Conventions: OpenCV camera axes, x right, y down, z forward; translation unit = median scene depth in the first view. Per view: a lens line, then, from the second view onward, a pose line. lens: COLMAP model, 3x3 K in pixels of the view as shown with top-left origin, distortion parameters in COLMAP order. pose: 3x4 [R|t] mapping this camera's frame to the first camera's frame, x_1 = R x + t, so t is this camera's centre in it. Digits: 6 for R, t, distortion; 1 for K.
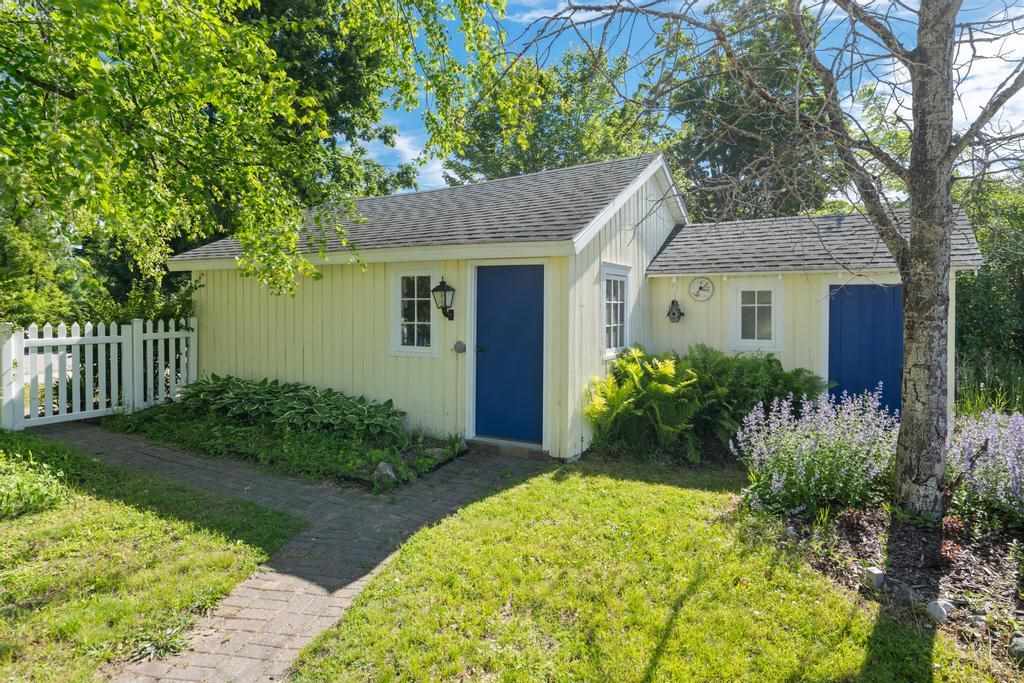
lens RADIAL K [[618.3, 0, 520.2], [0, 618.3, 315.7], [0, 0, 1]] dist [-0.002852, -0.001792]
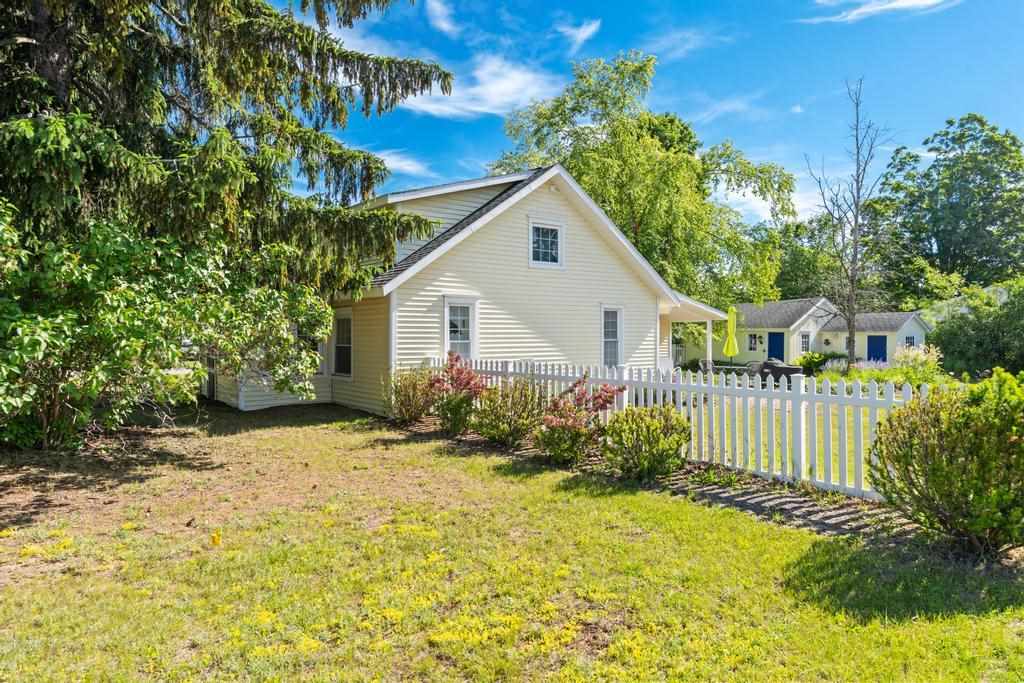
lens RADIAL K [[666.3, 0, 510.7], [0, 666.3, 342.9], [0, 0, 1]] dist [0.026355, 0.000841]
pose [[0.913507, 0.003095, -0.406812, 0.168509], [-0.002558, 0.999995, 0.001863, -0.006281], [0.406816, -0.000661, 0.913510, -3.602885]]
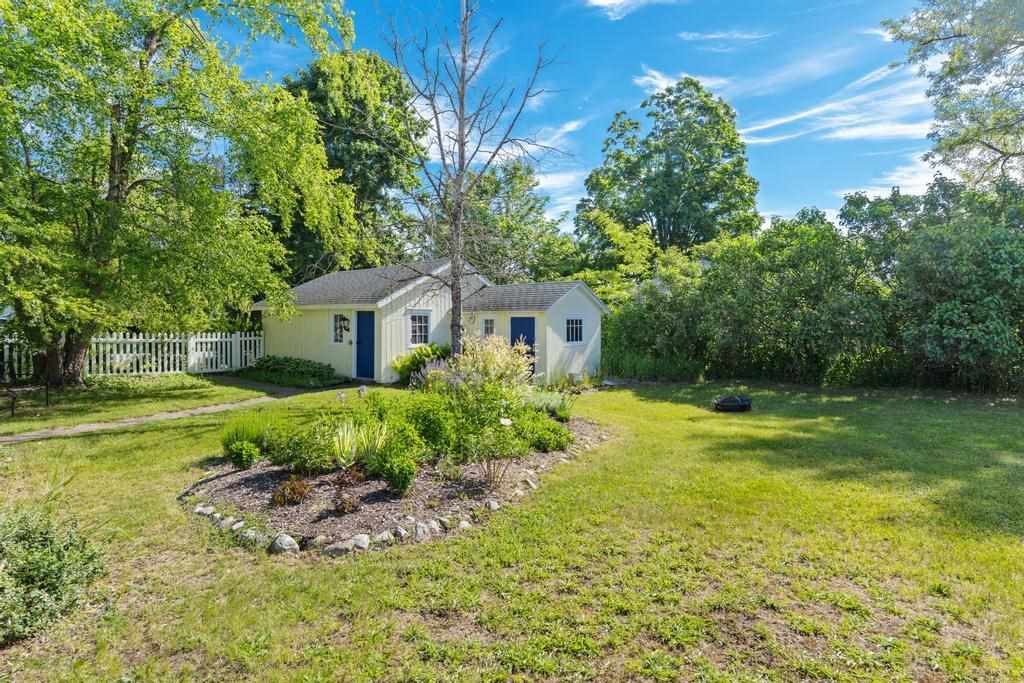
lens RADIAL K [[582.5, 0, 512.6], [0, 582.5, 332.1], [0, 0, 1]] dist [0.005586, 0.002350]
pose [[0.988371, 0.002270, -0.152047, 0.824629], [-0.002183, 0.999997, 0.000744, 0.004479], [0.152048, -0.000404, 0.988373, -1.138754]]
